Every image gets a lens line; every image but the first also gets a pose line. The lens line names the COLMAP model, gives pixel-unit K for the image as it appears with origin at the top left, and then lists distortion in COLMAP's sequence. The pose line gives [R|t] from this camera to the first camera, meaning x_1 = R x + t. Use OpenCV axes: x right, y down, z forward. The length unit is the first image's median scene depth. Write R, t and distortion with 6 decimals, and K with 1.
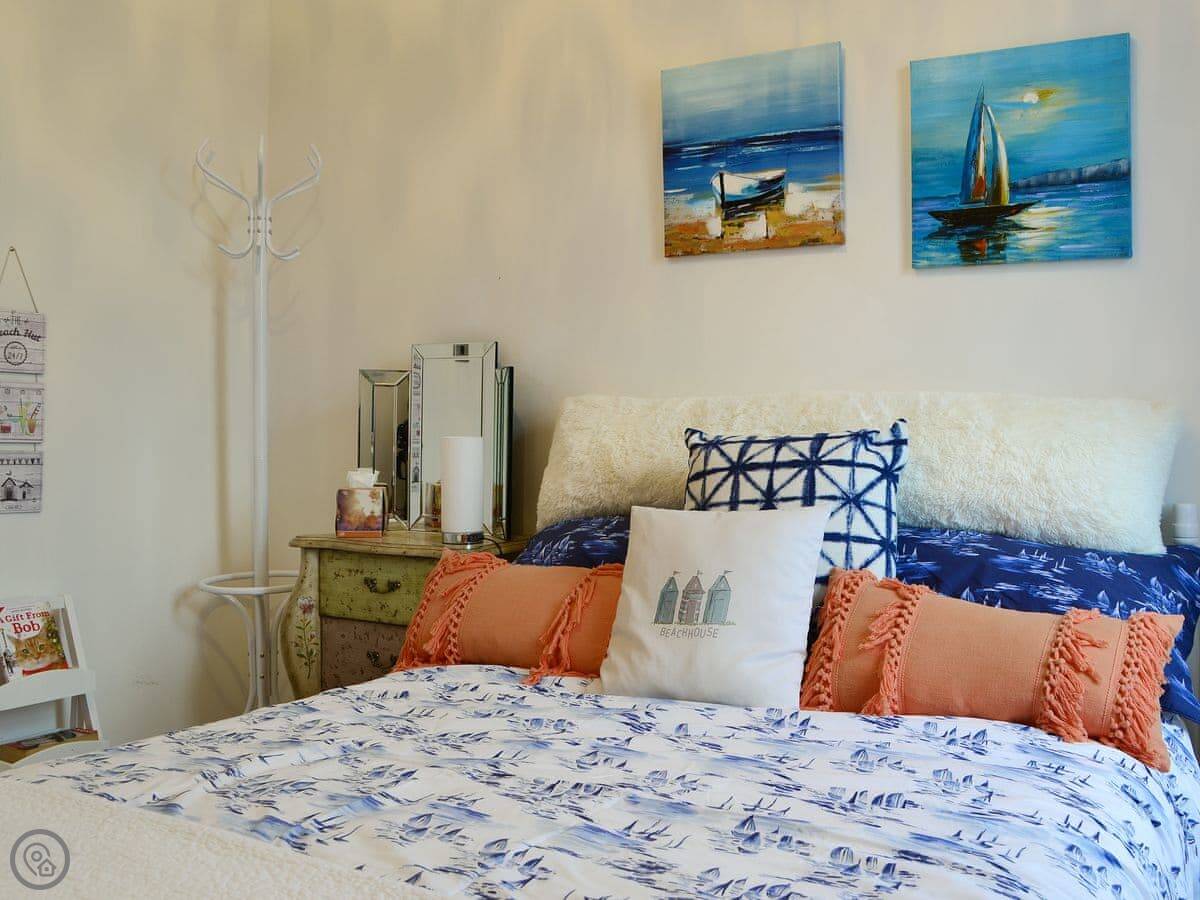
lens RADIAL K [[1137.4, 0, 618.7], [0, 1137.4, 399.3], [0, 0, 1]] dist [-0.088820, 0.001957]
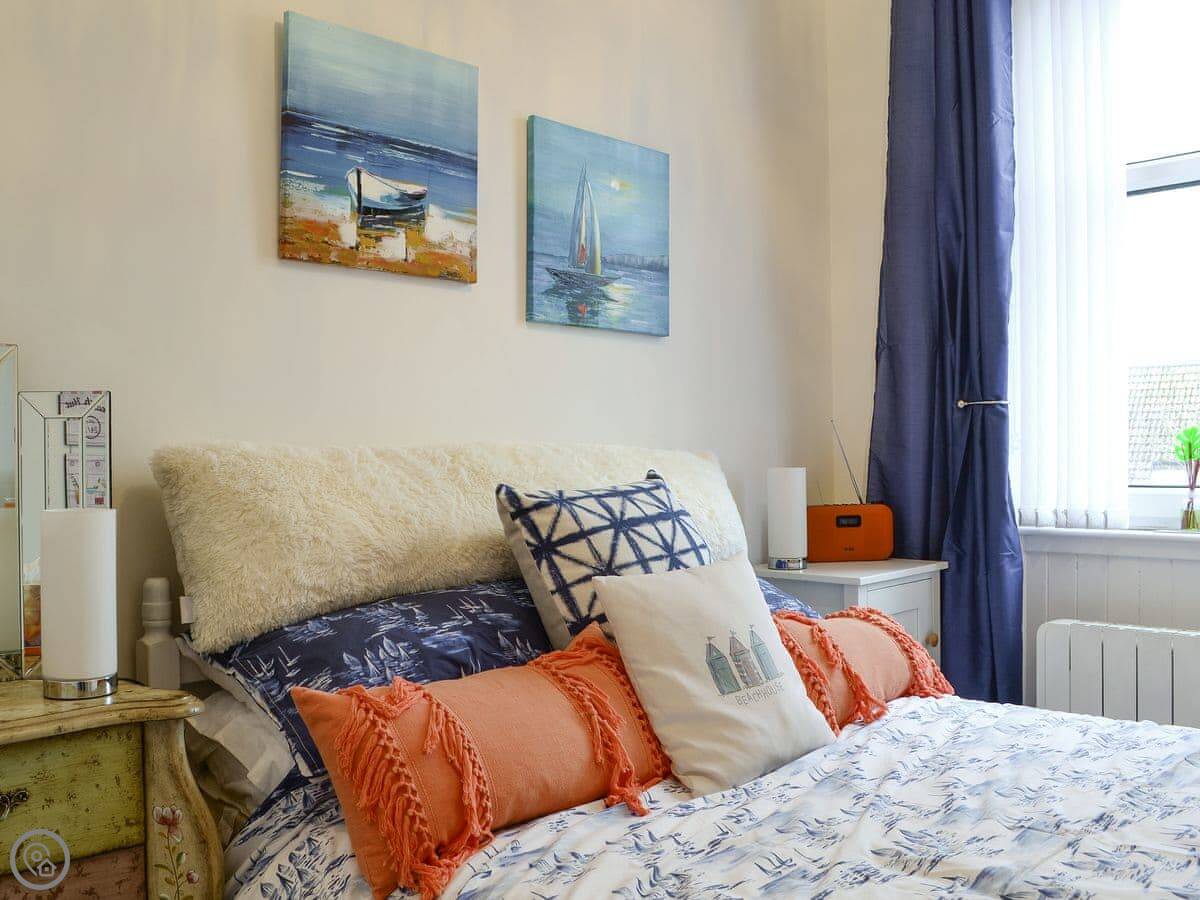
lens RADIAL K [[1117.6, 0, 600.0], [0, 1117.6, 450.0], [0, 0, 1]] dist [-0.071287, -0.004763]
pose [[0.262357, 0.004351, 0.964961, -0.655141], [-0.010705, 0.999941, -0.001598, 0.000491], [-0.964912, -0.009911, 0.262388, 0.648624]]
